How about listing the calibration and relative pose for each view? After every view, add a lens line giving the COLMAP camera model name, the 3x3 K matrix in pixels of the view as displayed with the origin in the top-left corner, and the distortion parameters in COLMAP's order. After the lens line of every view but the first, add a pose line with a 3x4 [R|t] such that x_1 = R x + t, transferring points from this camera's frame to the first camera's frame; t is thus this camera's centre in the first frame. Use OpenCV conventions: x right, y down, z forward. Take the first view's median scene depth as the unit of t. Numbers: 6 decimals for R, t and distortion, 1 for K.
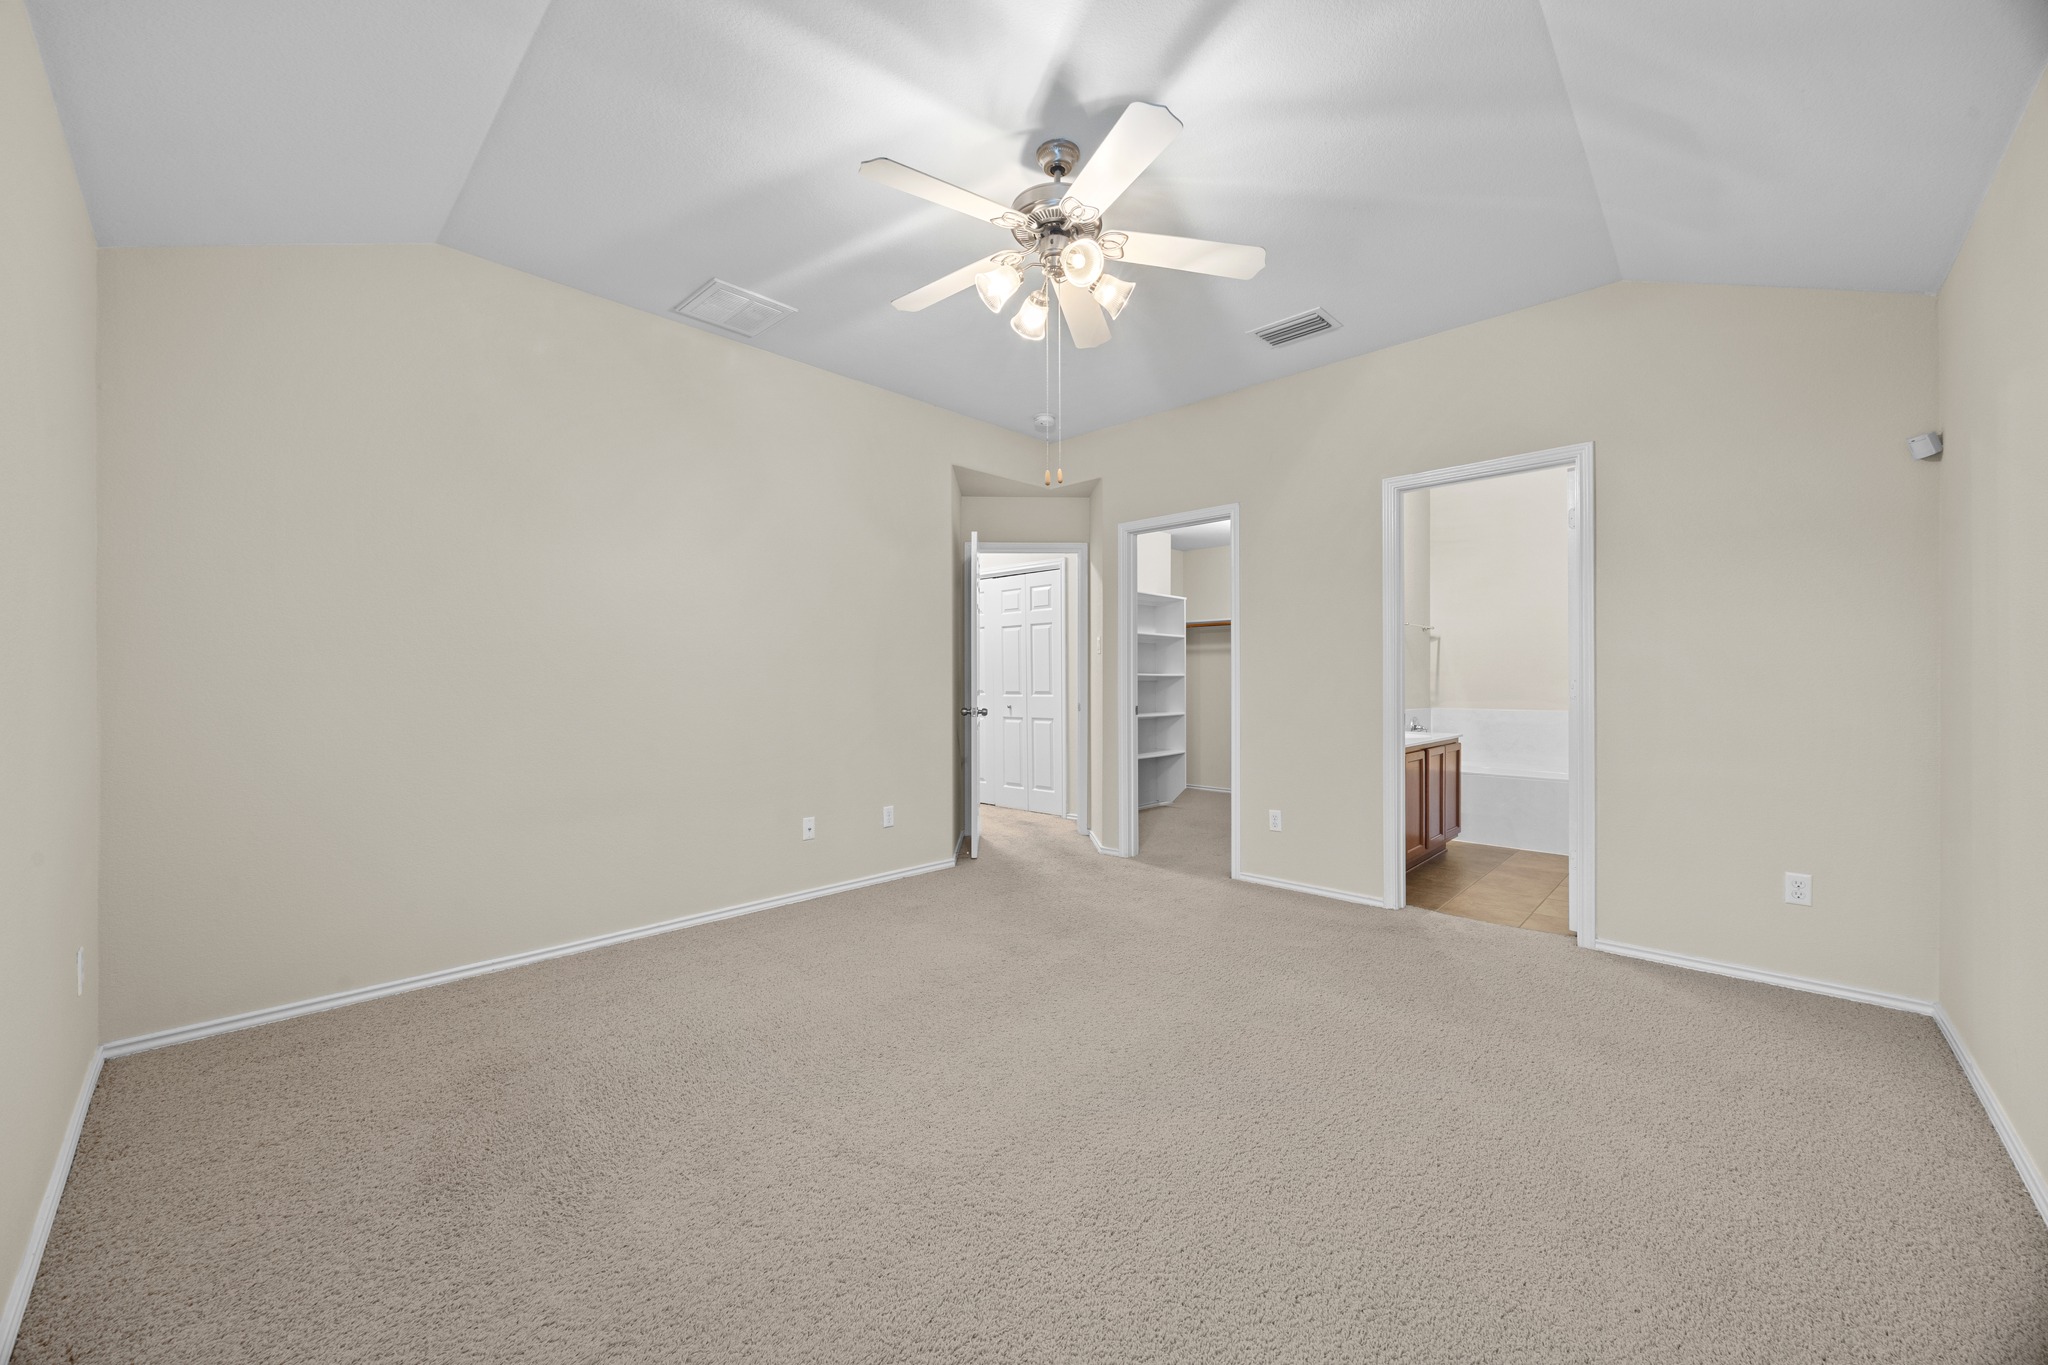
lens RADIAL K [[767.9, 0, 1025.1], [0, 767.9, 680.1], [0, 0, 1]] dist [-0.001710, 0.000027]
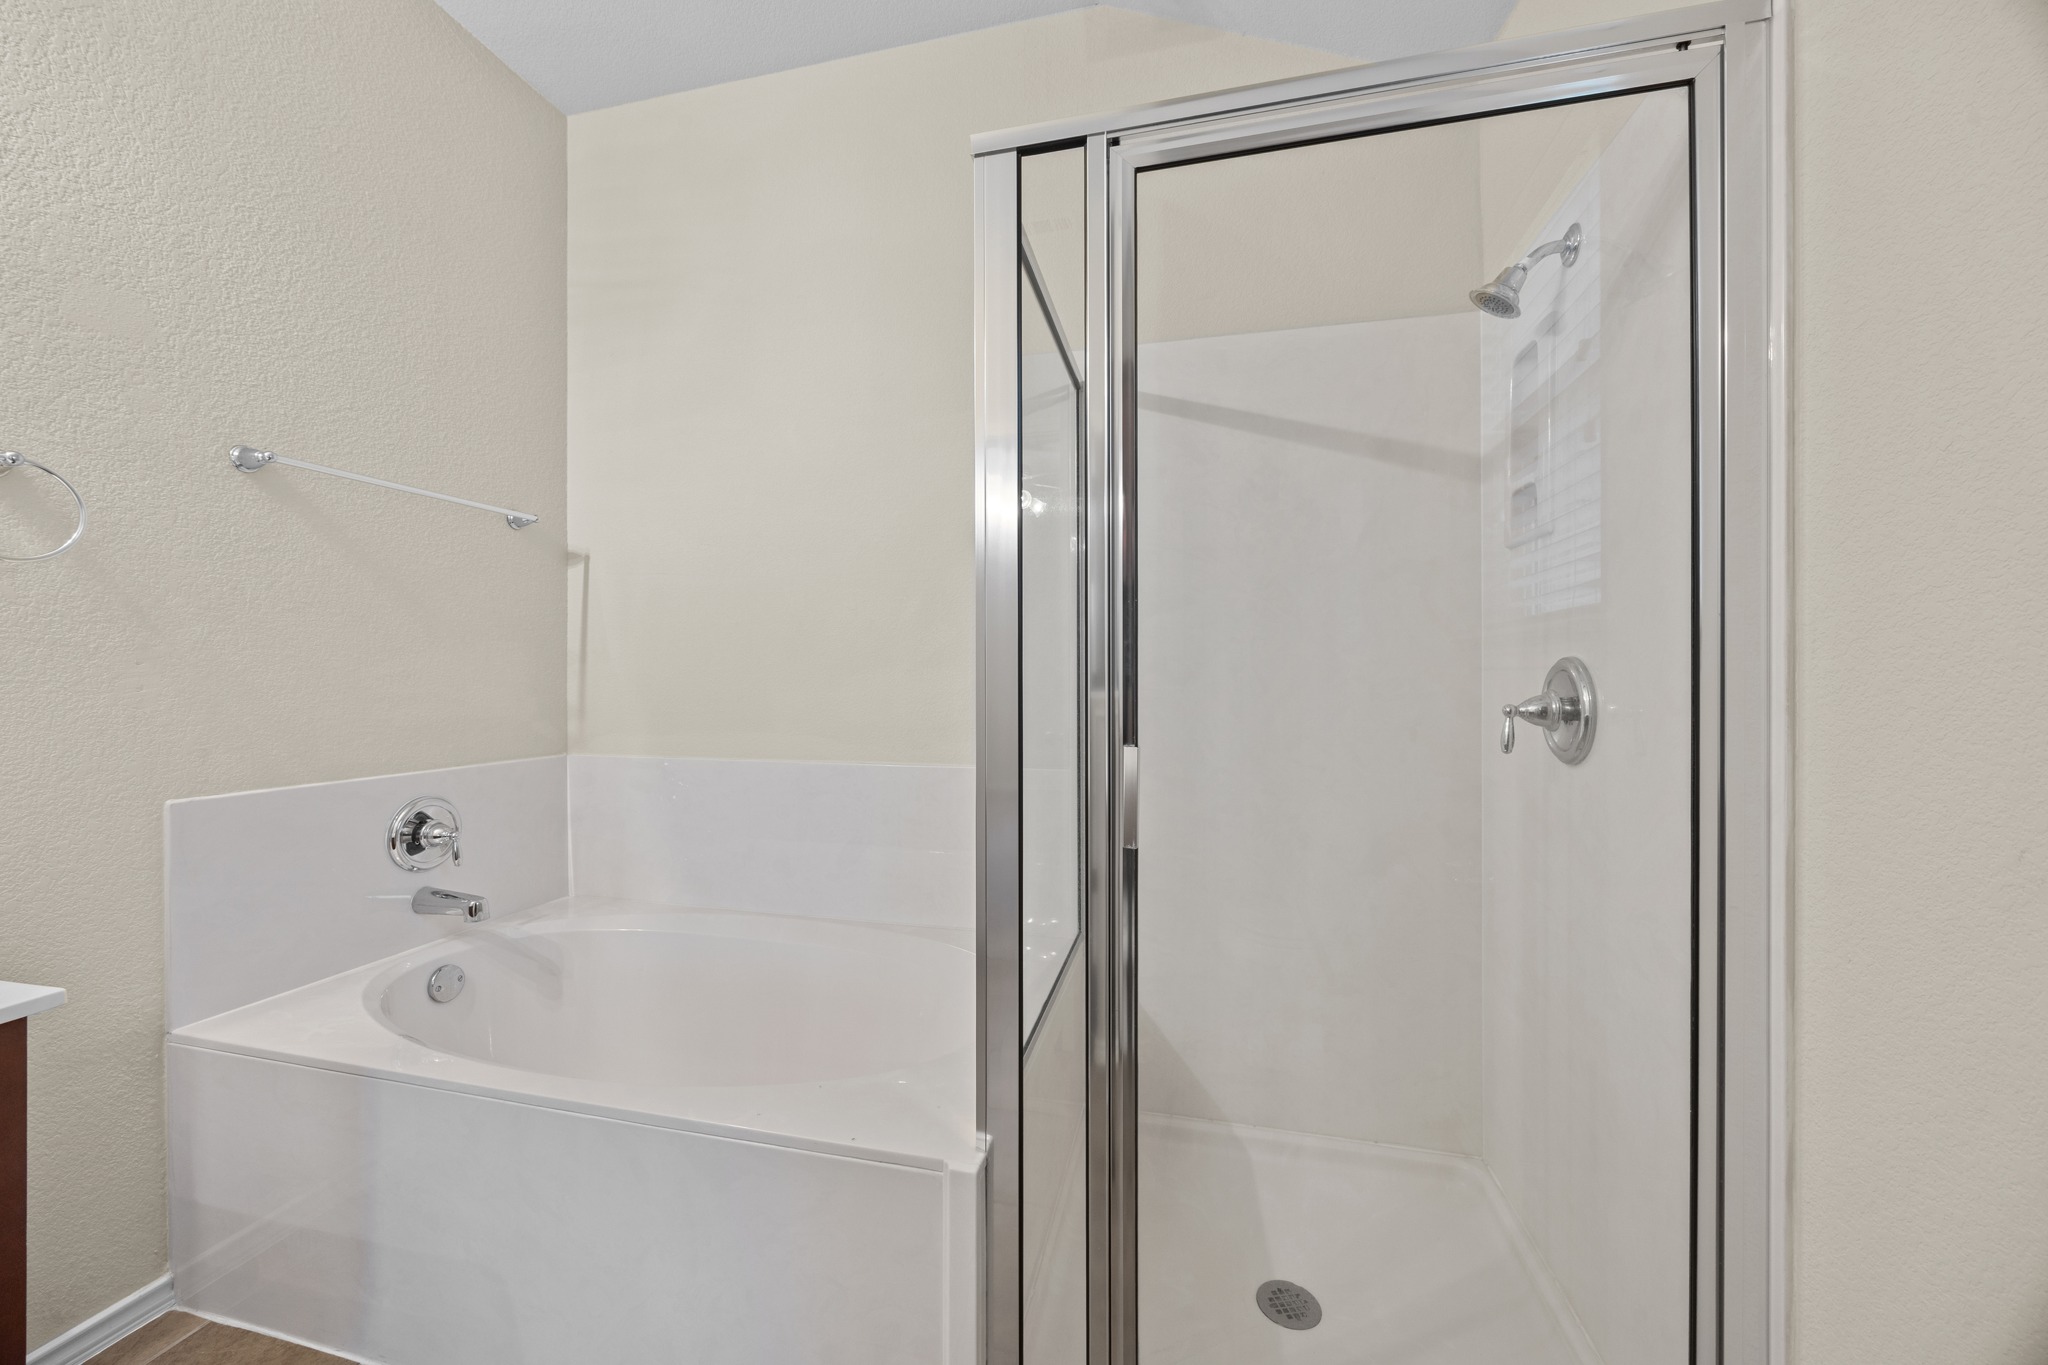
lens RADIAL K [[767.9, 0, 1013.0], [0, 767.9, 679.3], [0, 0, 1]] dist [-0.001710, 0.000027]
pose [[0.865630, 0.000780, 0.500684, 0.531470], [-0.000400, 1.000000, -0.000867, 0.002209], [-0.500684, 0.000550, 0.865630, 0.595731]]
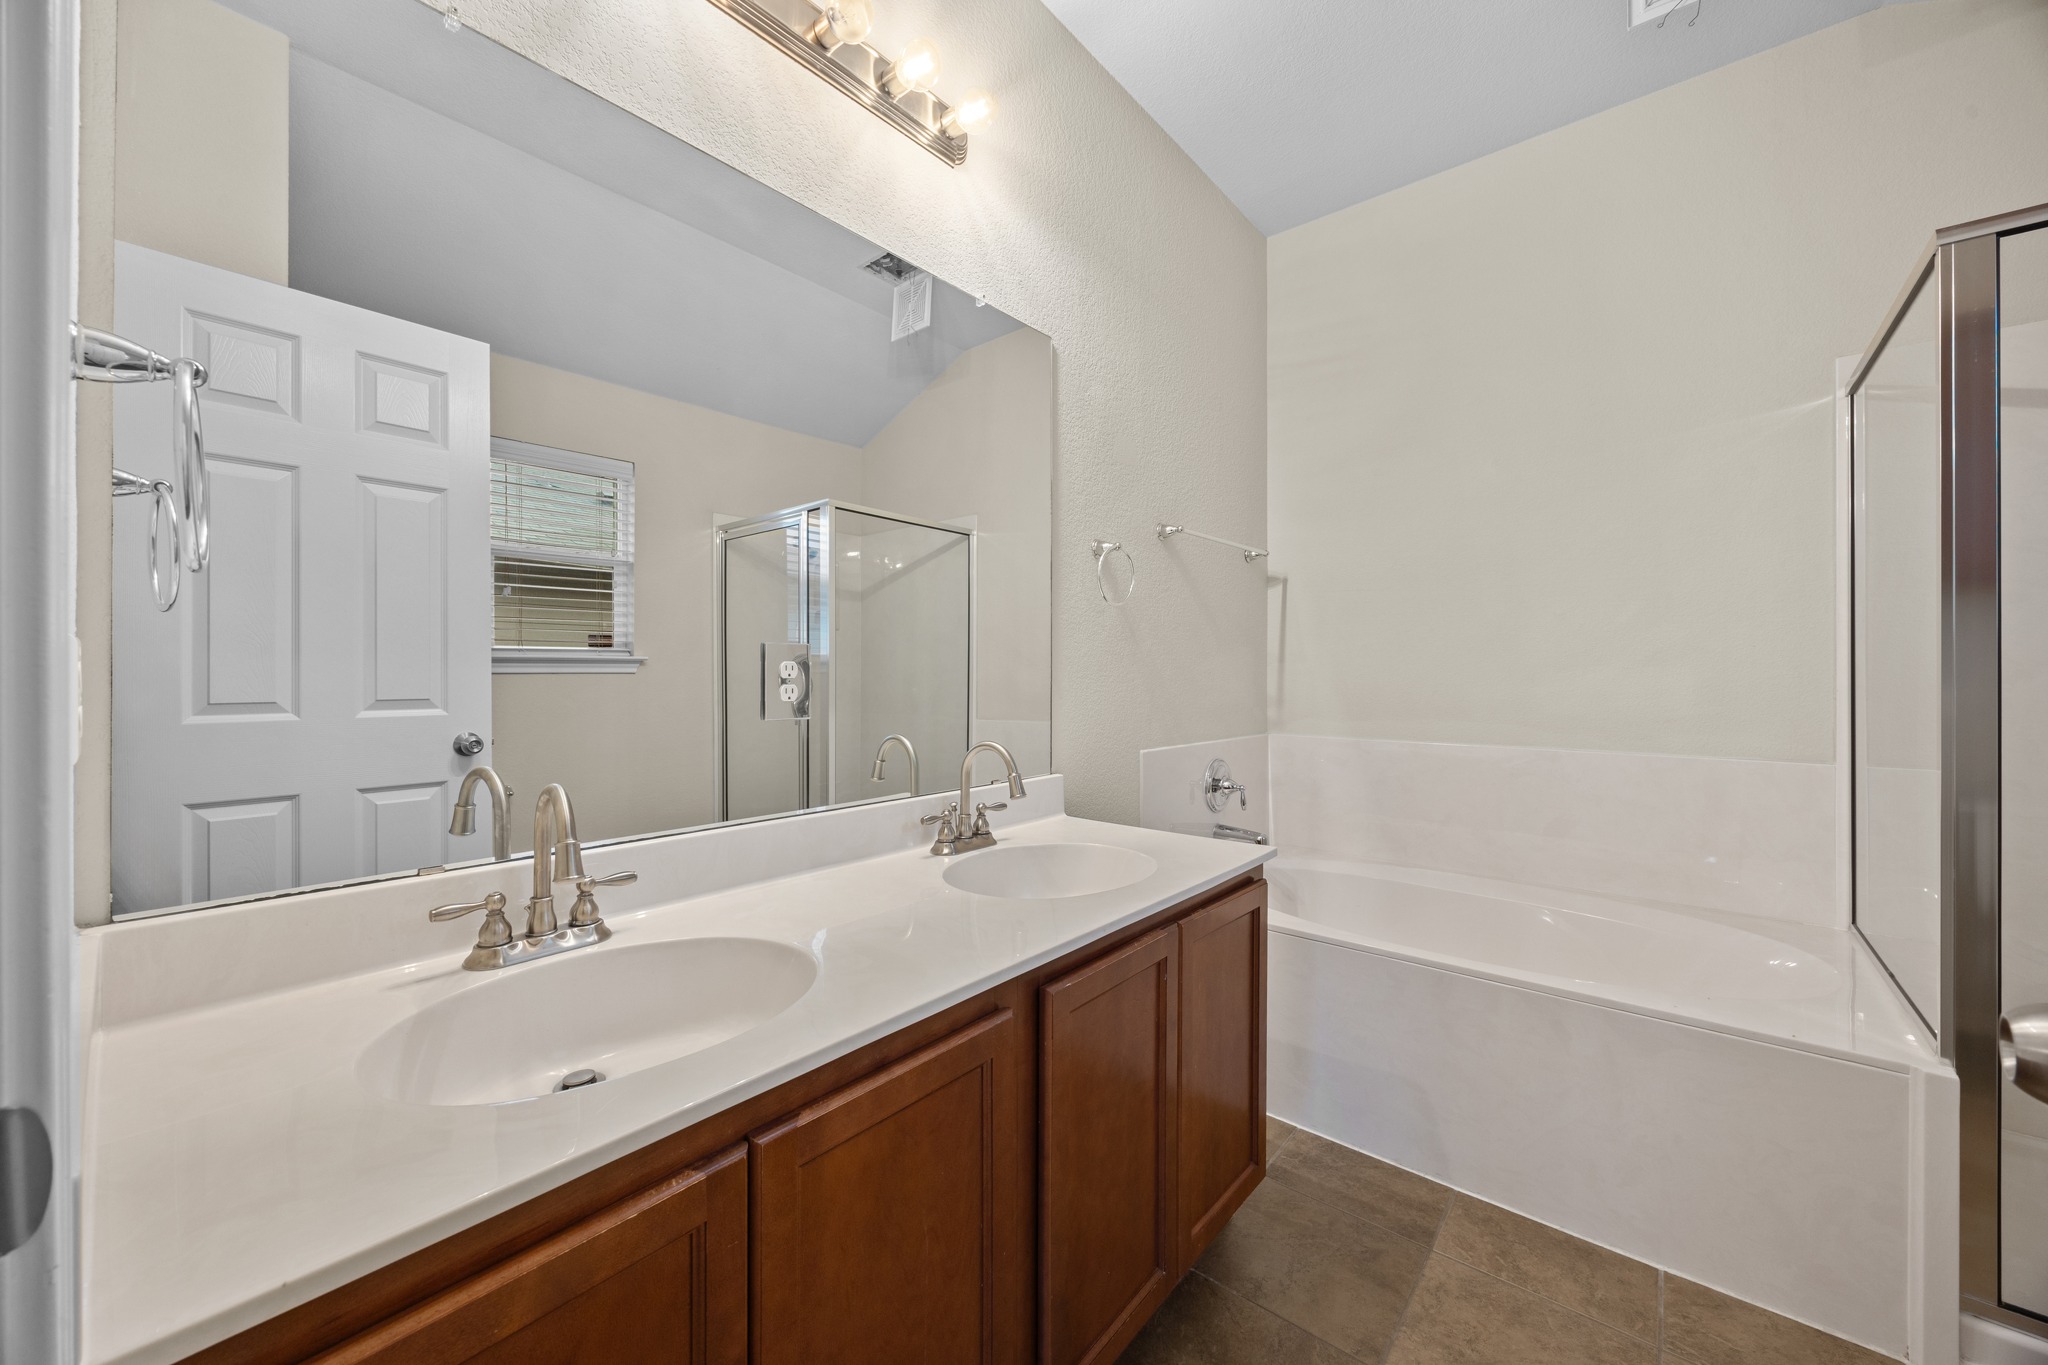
lens RADIAL K [[767.9, 0, 1025.9], [0, 767.9, 679.8], [0, 0, 1]] dist [-0.001710, 0.000027]
pose [[0.997988, 0.002087, 0.063373, 0.358913], [-0.002228, 0.999995, 0.002149, 0.003868], [-0.063368, -0.002286, 0.997988, 0.559444]]
